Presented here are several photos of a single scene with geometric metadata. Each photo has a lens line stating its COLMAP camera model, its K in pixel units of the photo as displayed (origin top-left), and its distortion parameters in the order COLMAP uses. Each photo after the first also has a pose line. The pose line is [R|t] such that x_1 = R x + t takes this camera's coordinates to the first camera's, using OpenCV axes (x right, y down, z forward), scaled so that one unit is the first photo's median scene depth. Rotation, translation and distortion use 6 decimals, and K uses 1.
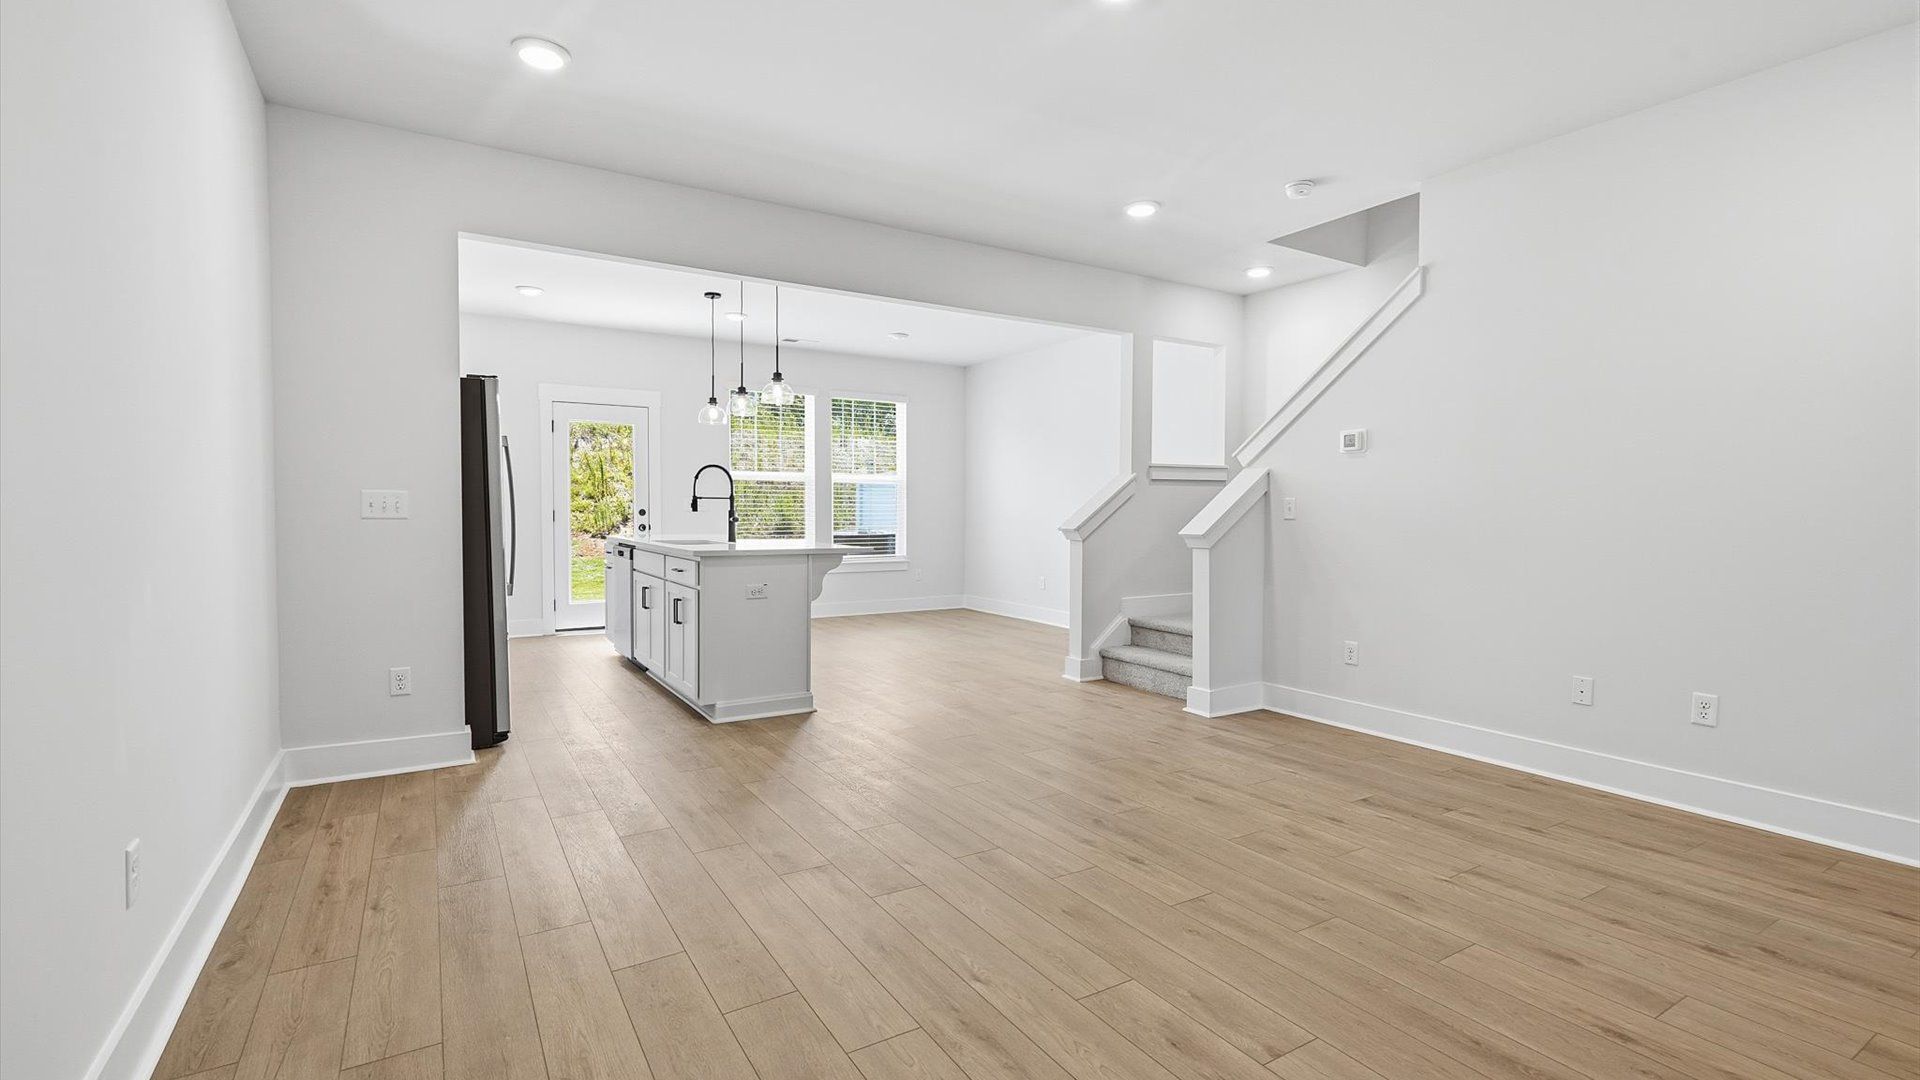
lens RADIAL K [[870.9, 0, 960.0], [0, 870.9, 540.0], [0, 0, 1]] dist [0.001302, 0.000546]
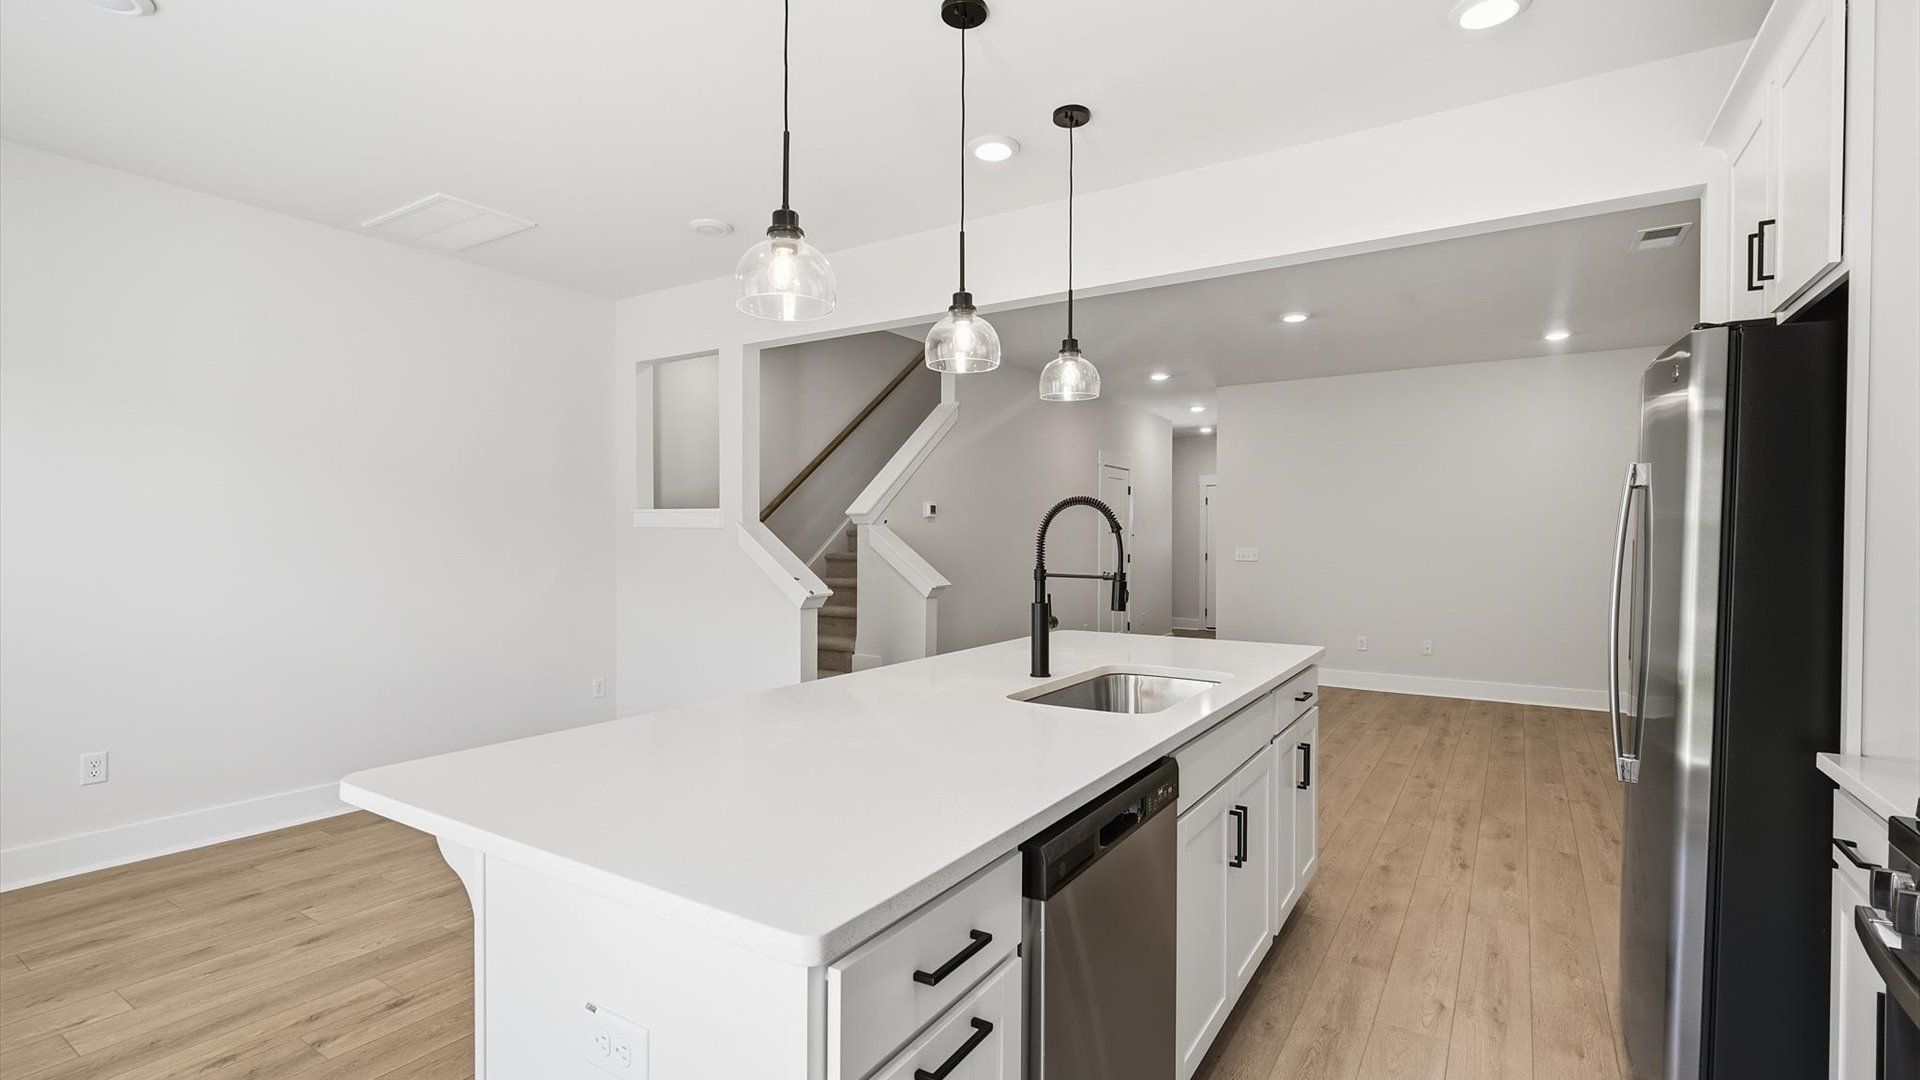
lens RADIAL K [[854.2, 0, 960.0], [0, 854.2, 540.0], [0, 0, 1]] dist [-0.000468, -0.000001]
pose [[-0.445289, -0.010205, 0.895329, -0.393659], [0.015326, 0.999702, 0.019017, -0.045648], [-0.895256, 0.022190, -0.445000, 0.791424]]
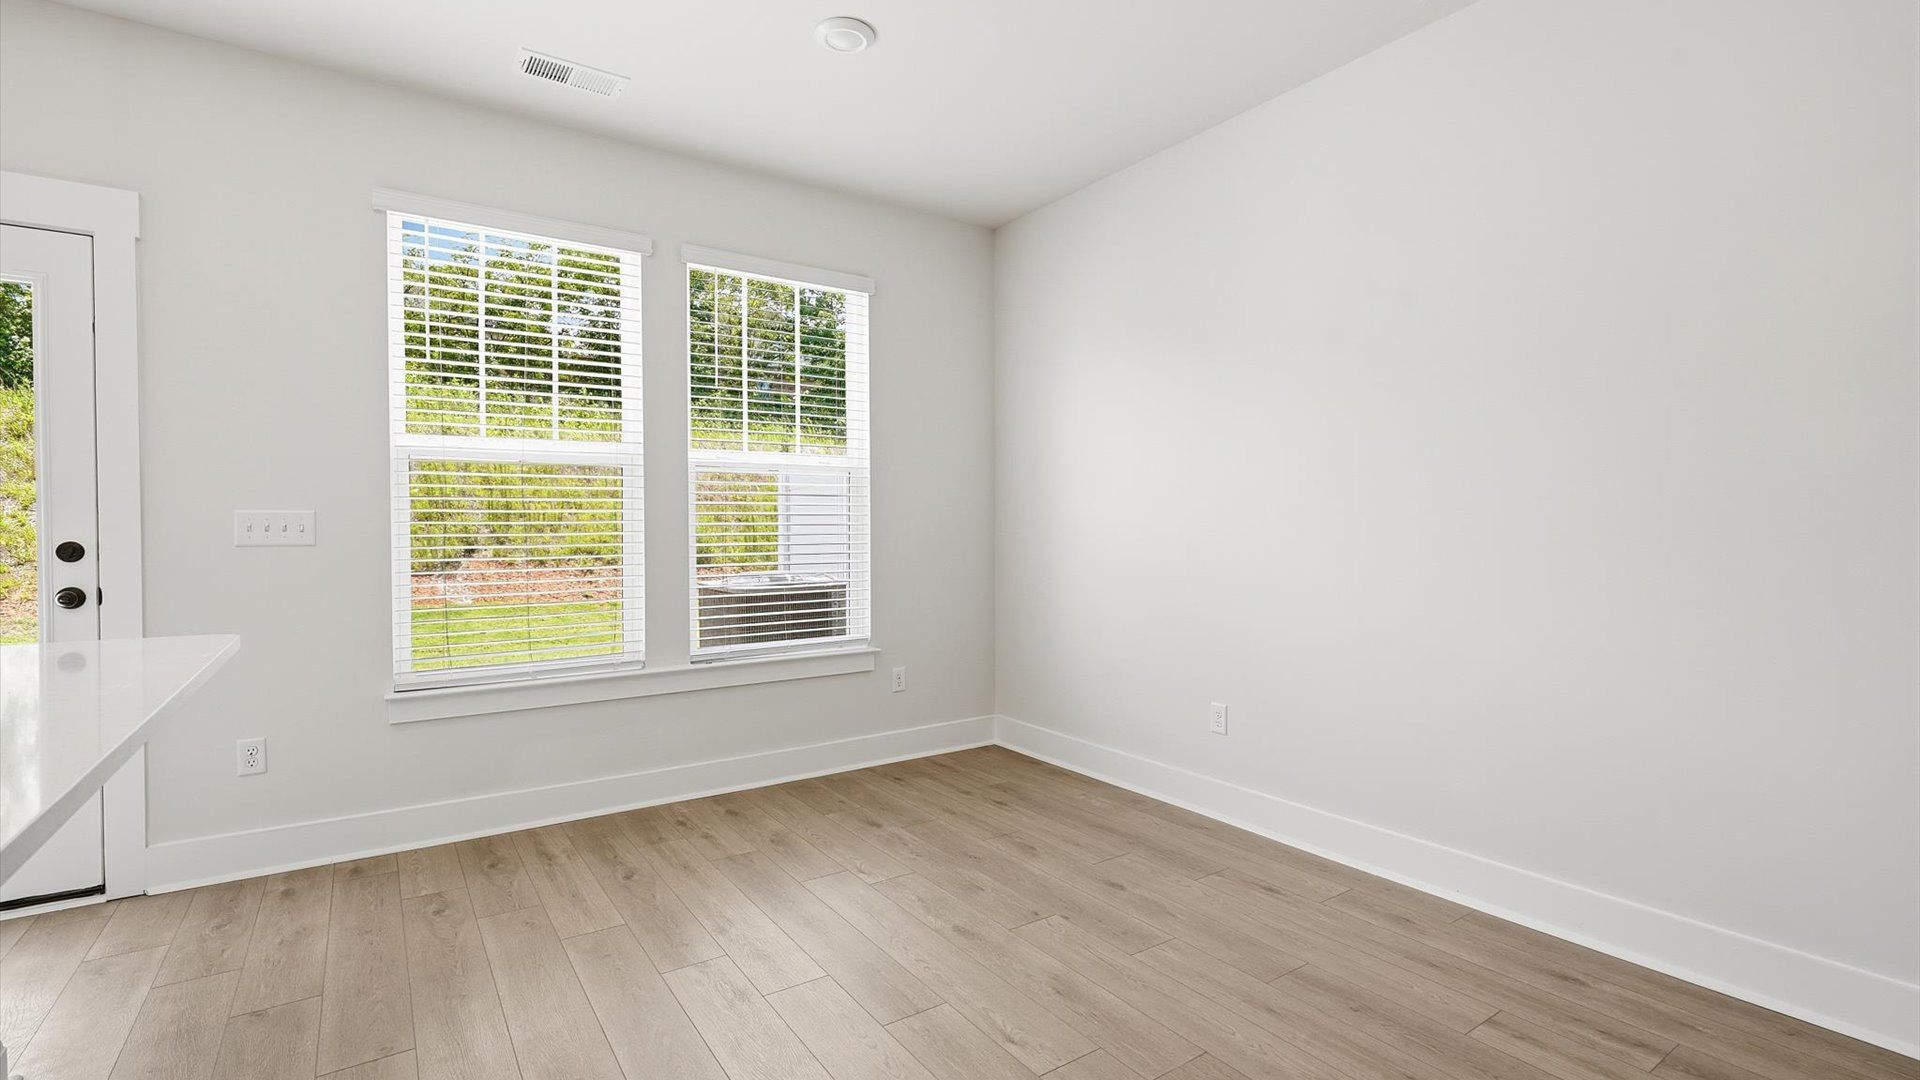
lens RADIAL K [[870.9, 0, 960.0], [0, 870.9, 540.0], [0, 0, 1]] dist [0.001302, 0.000546]
pose [[0.998926, -0.020207, 0.041687, -0.036279], [0.020746, 0.999706, -0.012546, -0.022707], [-0.041421, 0.013398, 0.999052, 0.589682]]
